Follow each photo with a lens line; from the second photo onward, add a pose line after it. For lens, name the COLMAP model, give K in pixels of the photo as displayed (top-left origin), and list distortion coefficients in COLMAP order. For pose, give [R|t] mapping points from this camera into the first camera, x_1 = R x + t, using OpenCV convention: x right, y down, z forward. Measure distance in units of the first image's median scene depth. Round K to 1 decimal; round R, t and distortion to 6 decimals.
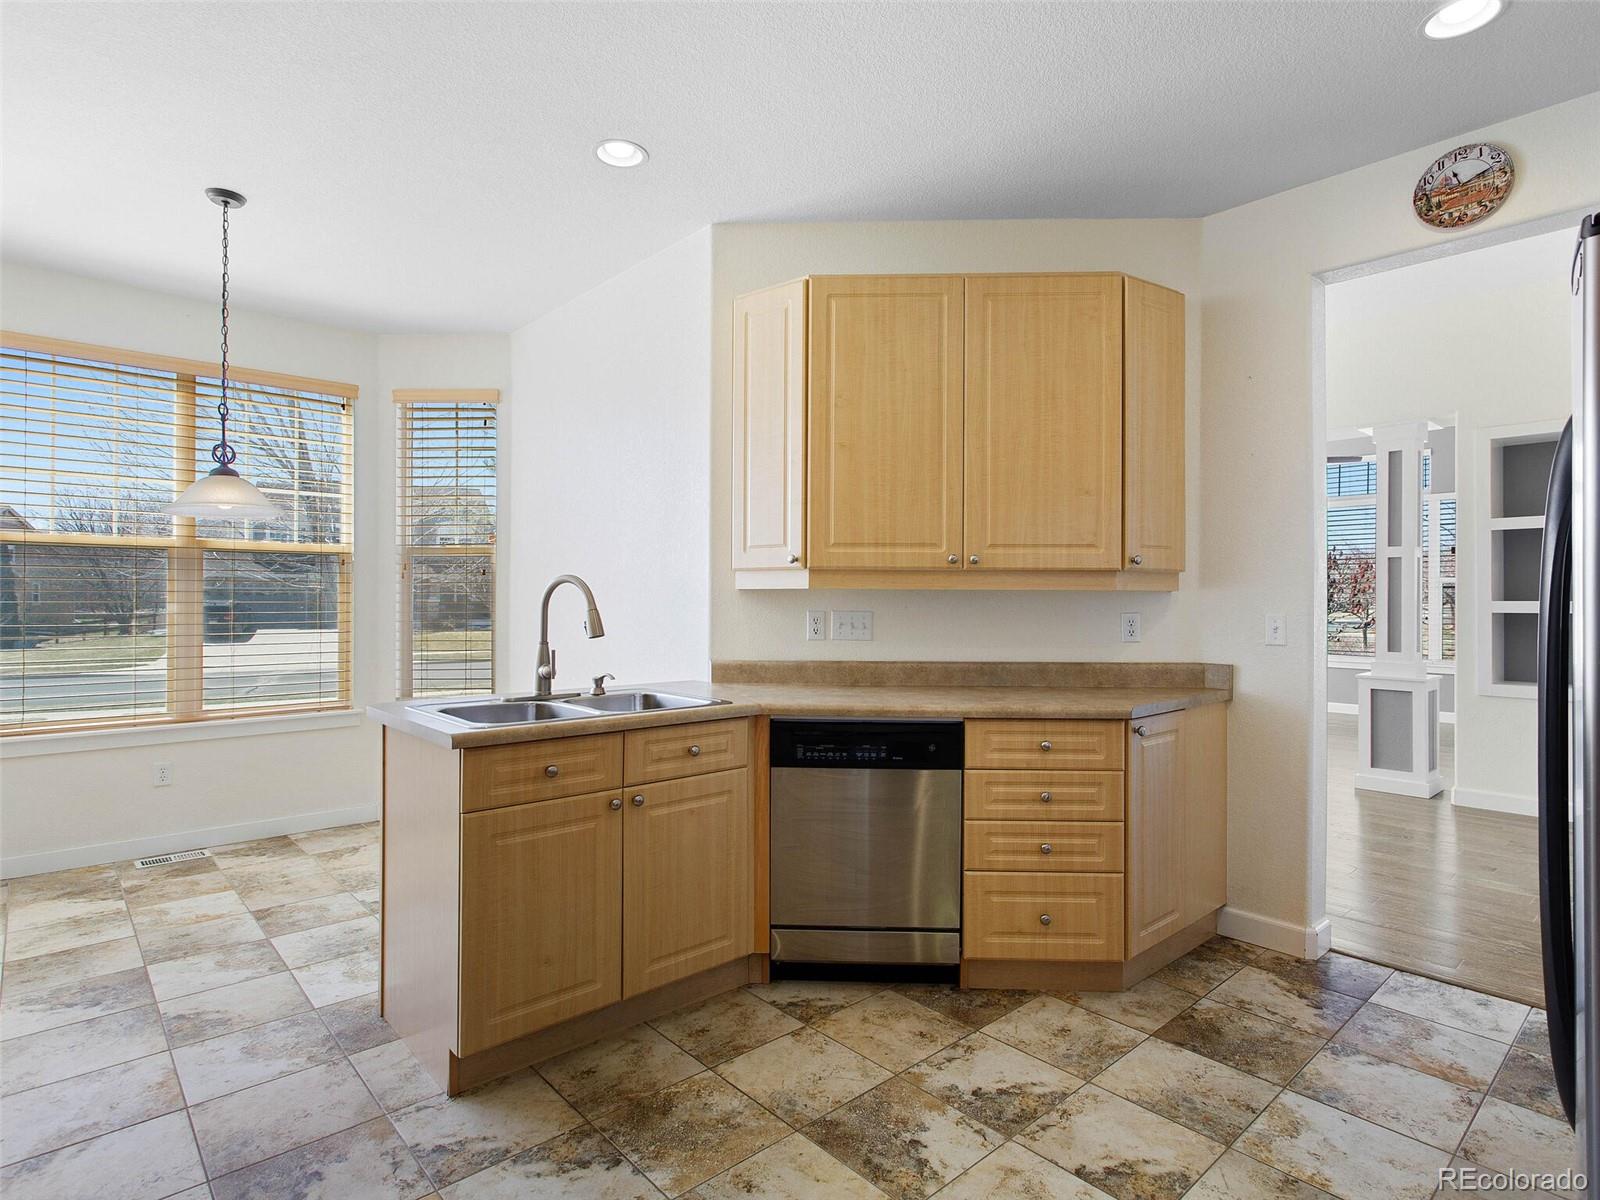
lens RADIAL K [[848.1, 0, 800.0], [0, 848.1, 600.0], [0, 0, 1]] dist [0.000751, 0.003429]
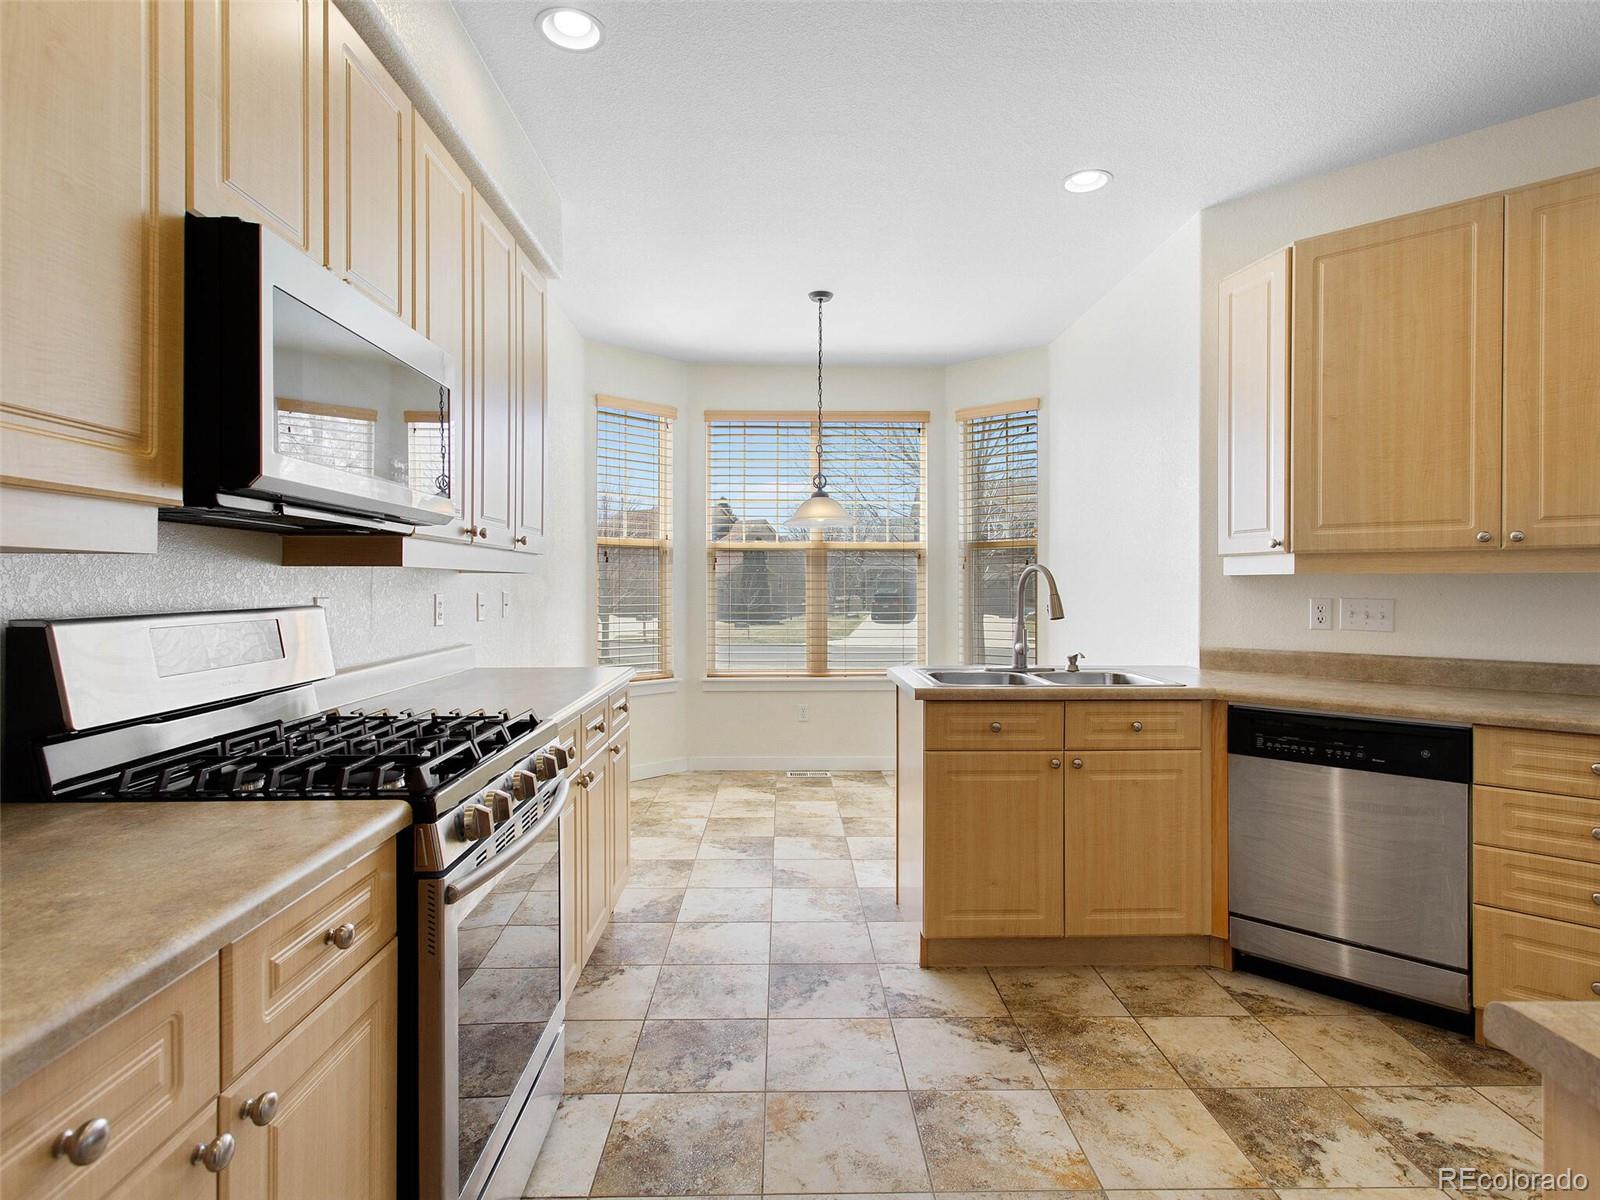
lens RADIAL K [[851.1, 0, 804.3], [0, 851.1, 593.2], [0, 0, 1]] dist [0.001565, 0.001423]
pose [[0.760378, 0.003387, -0.649472, 0.237731], [0.000686, 0.999982, 0.006018, 0.002163], [0.649480, -0.005021, 0.760362, -0.085660]]
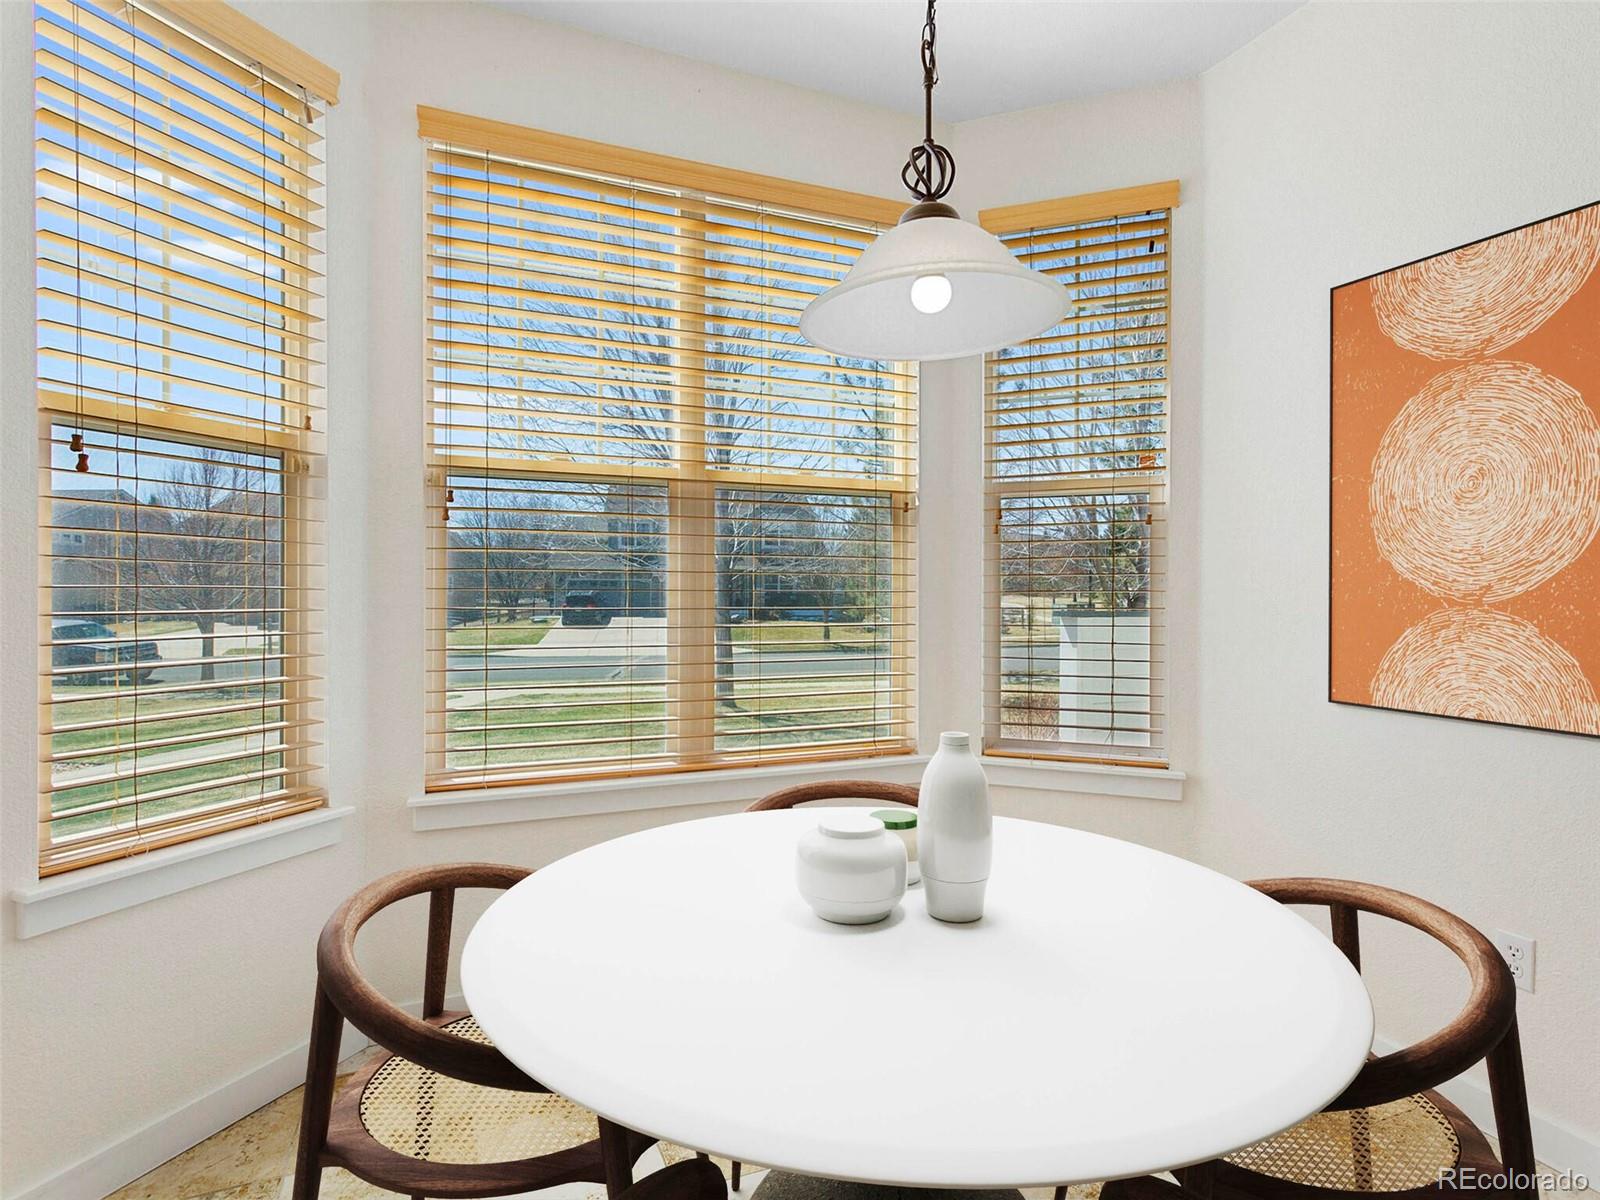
lens RADIAL K [[851.1, 0, 804.3], [0, 851.1, 593.2], [0, 0, 1]] dist [0.001565, 0.001423]
pose [[0.944949, 0.001133, -0.327215, -0.698184], [-0.000493, 0.999998, 0.002041, 0.025528], [0.327217, -0.001767, 0.944948, 0.702910]]
